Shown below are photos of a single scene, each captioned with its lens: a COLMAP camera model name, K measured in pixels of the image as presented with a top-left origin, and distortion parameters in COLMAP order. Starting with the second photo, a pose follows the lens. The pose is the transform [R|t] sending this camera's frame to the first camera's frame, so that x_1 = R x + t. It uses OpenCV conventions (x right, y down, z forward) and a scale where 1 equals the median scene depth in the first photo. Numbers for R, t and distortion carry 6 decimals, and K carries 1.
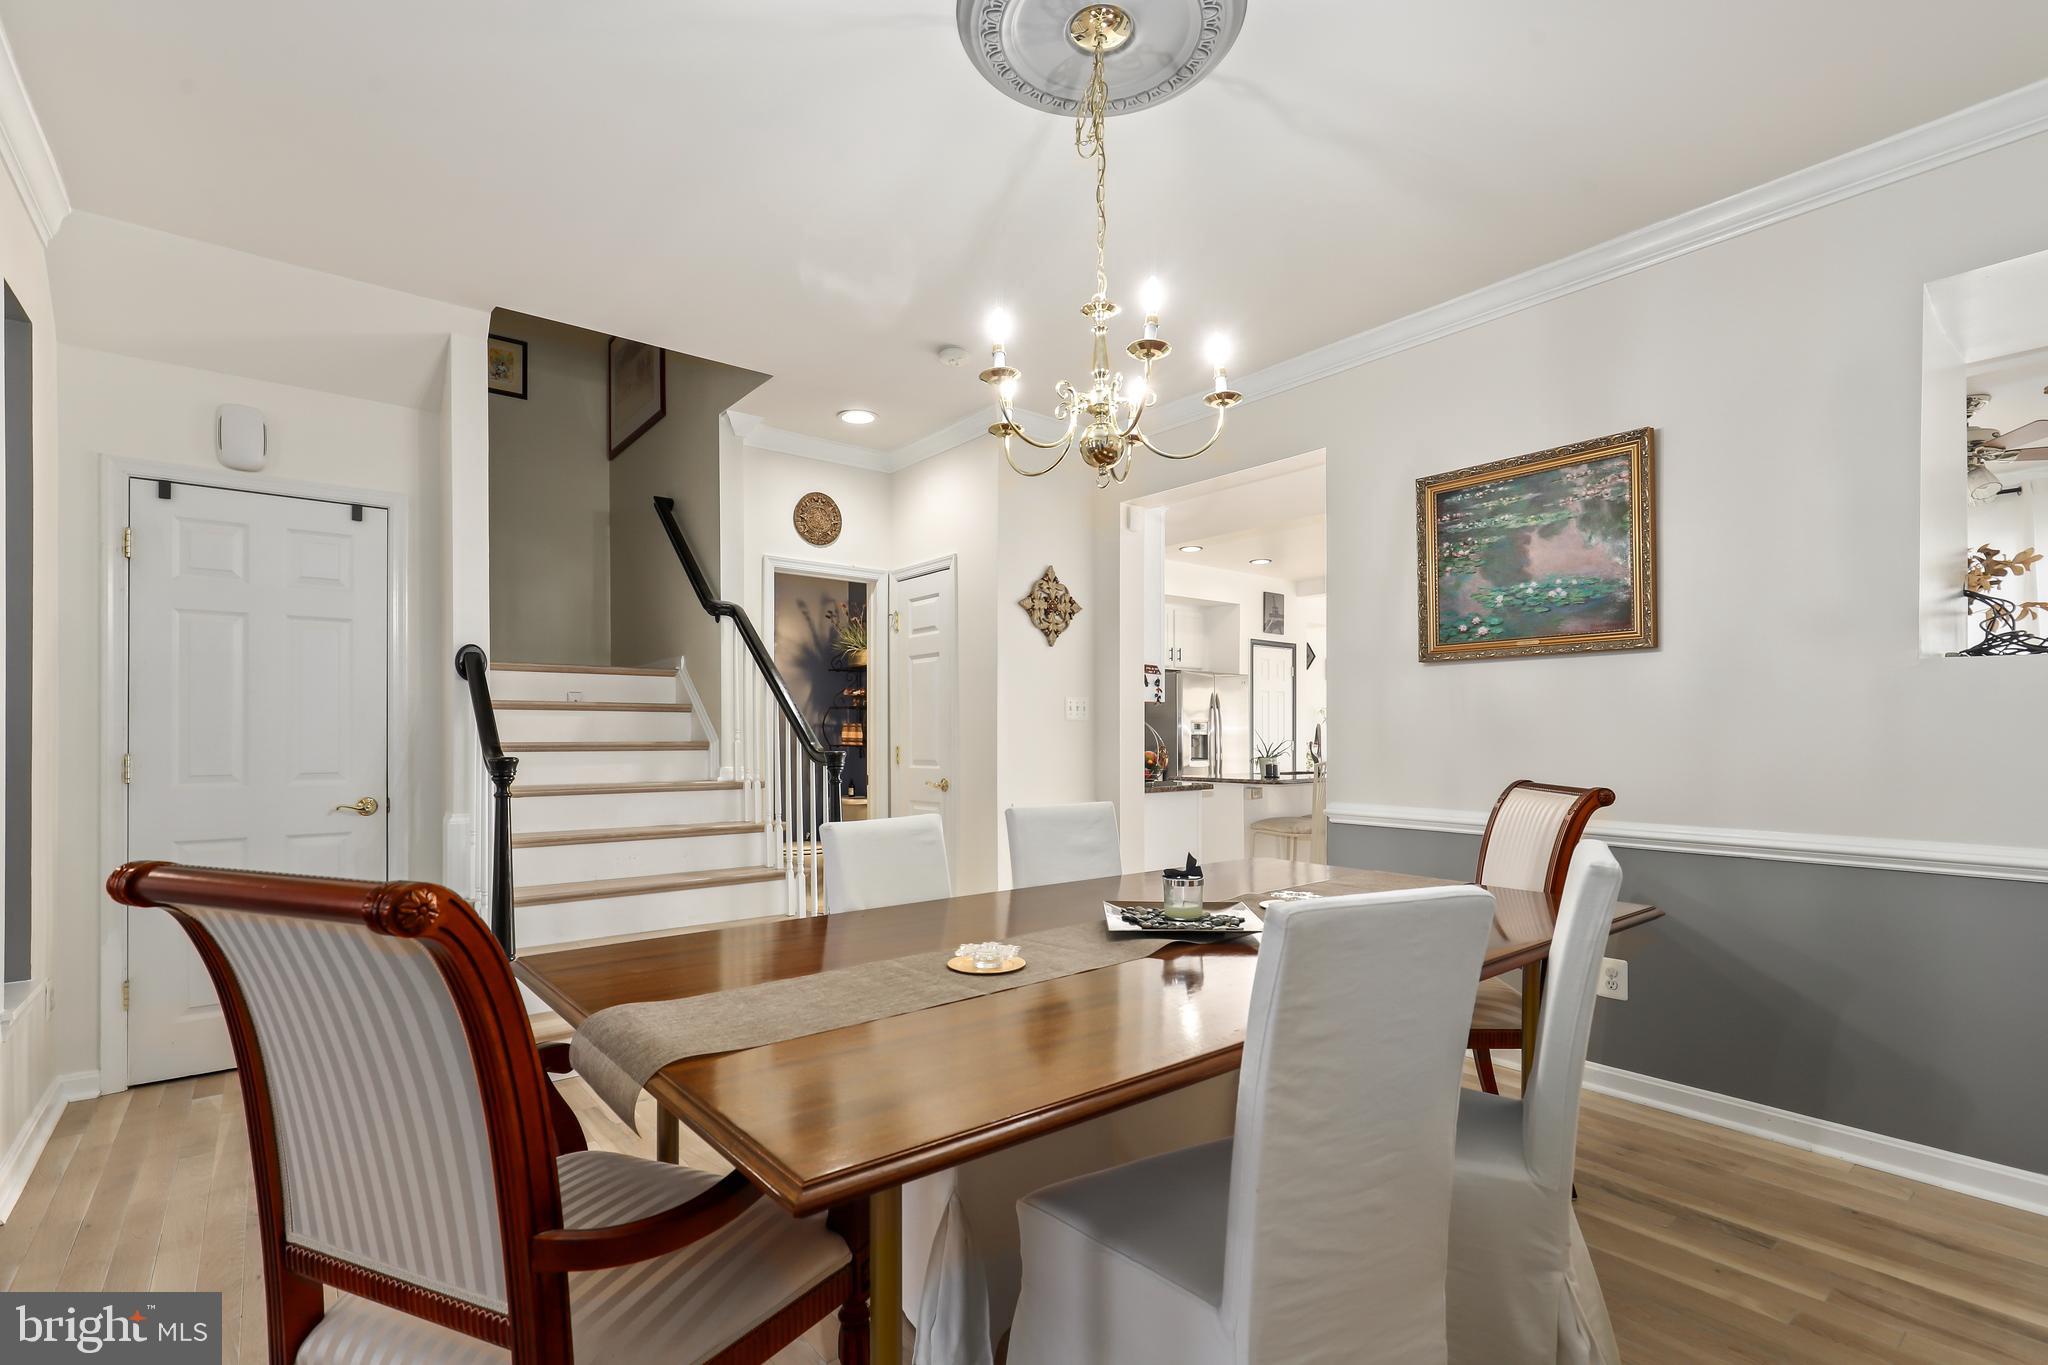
lens RADIAL K [[949.2, 0, 1022.5], [0, 949.2, 737.2], [0, 0, 1]] dist [0.001010, -0.000402]
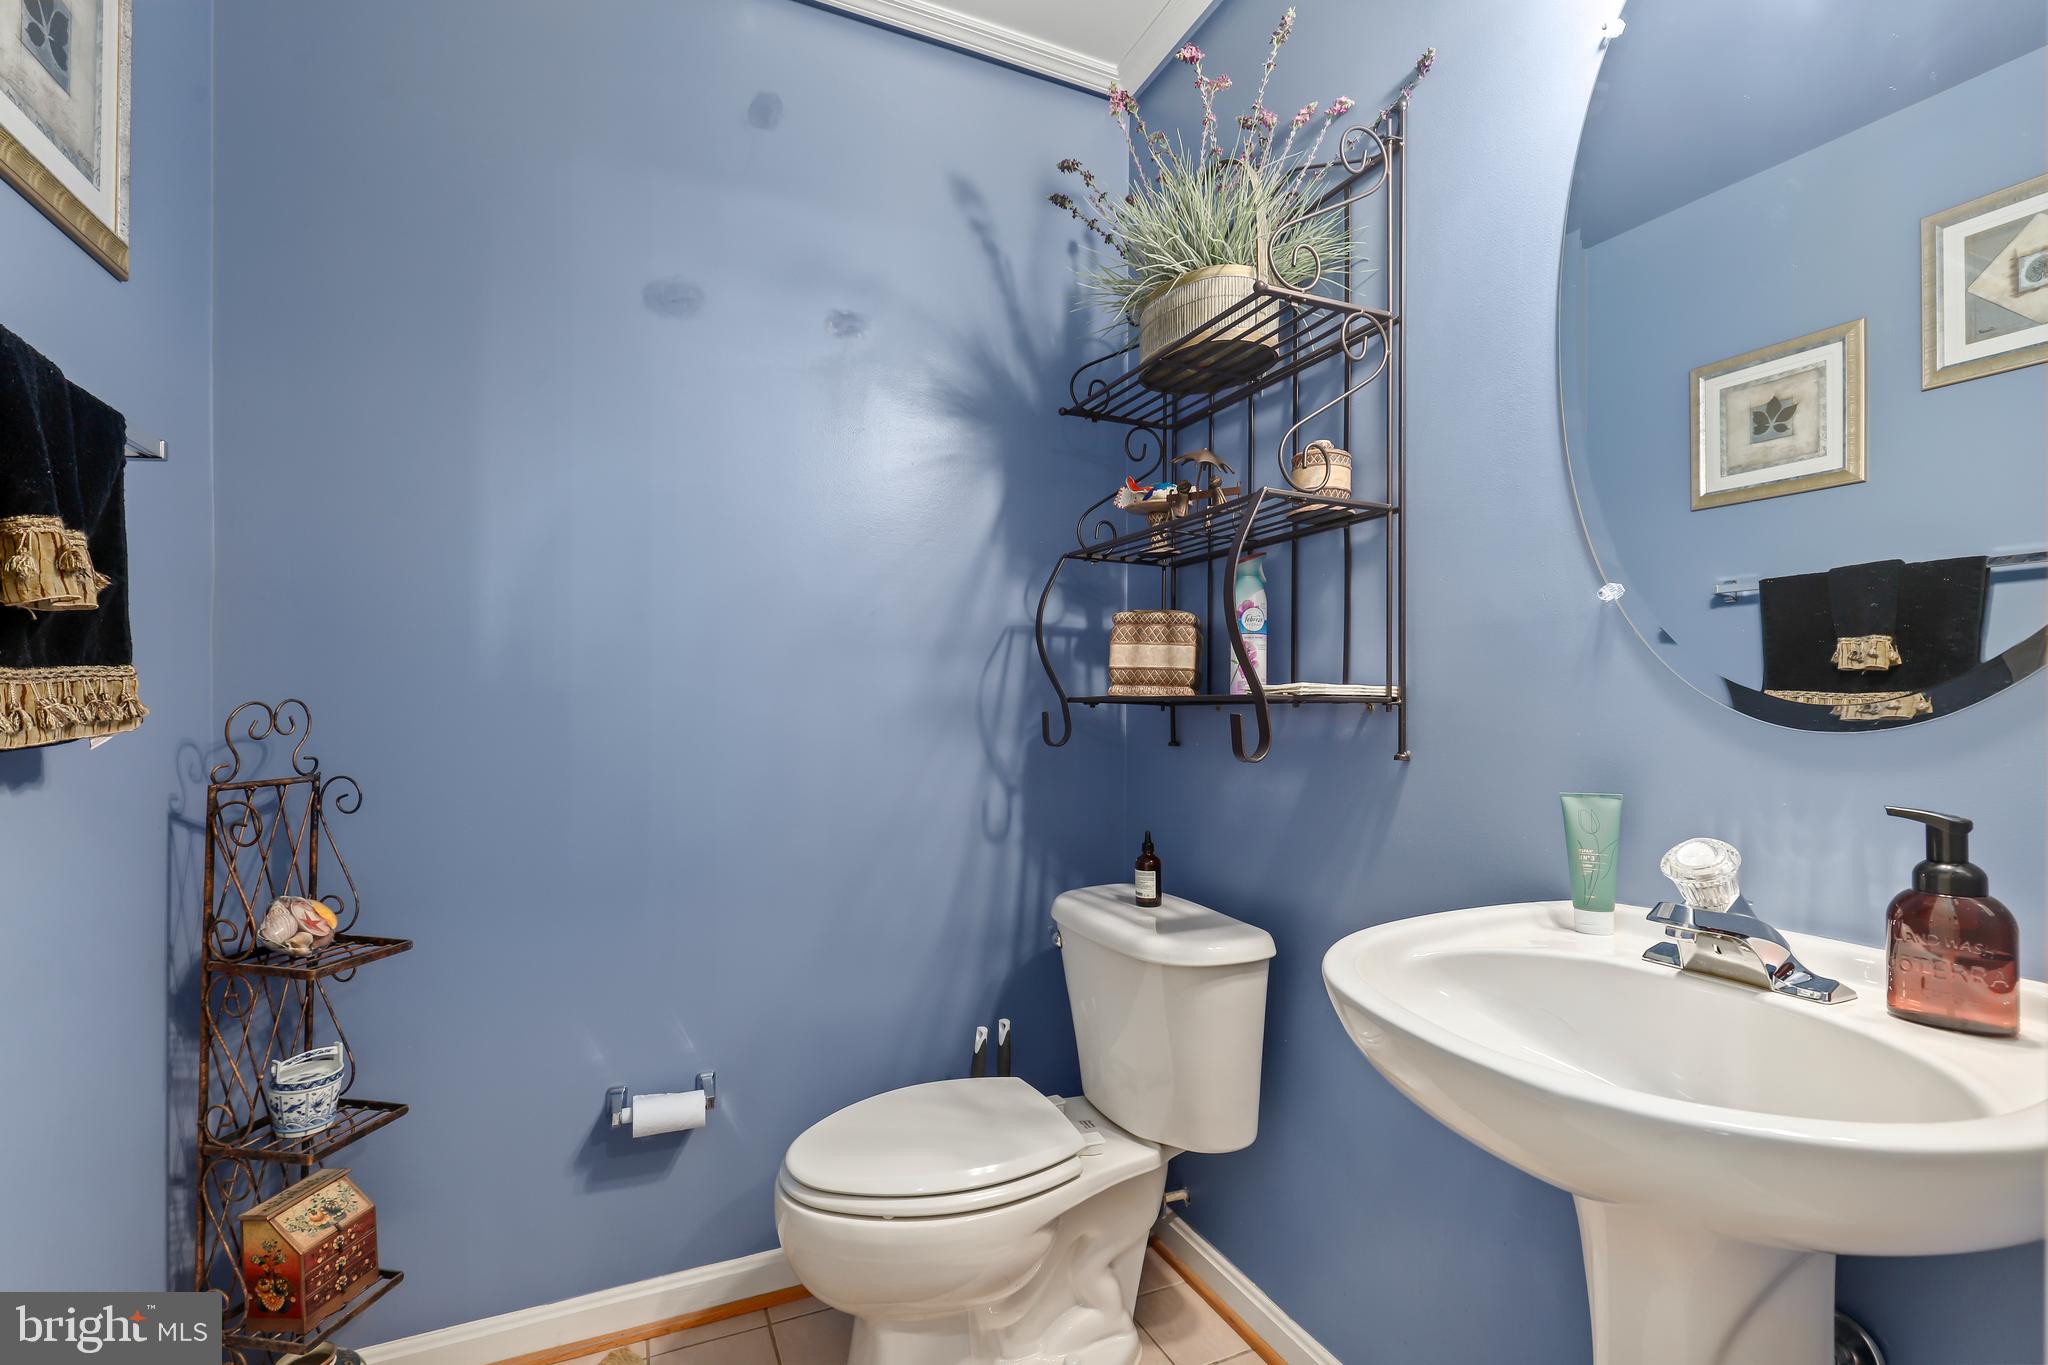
lens RADIAL K [[949.2, 0, 1022.5], [0, 949.2, 737.2], [0, 0, 1]] dist [0.001010, -0.000402]
pose [[0.968202, 0.006843, -0.250077, -0.147058], [-0.005418, 0.999965, 0.006387, 0.016595], [0.250112, -0.004829, 0.968205, 0.737633]]
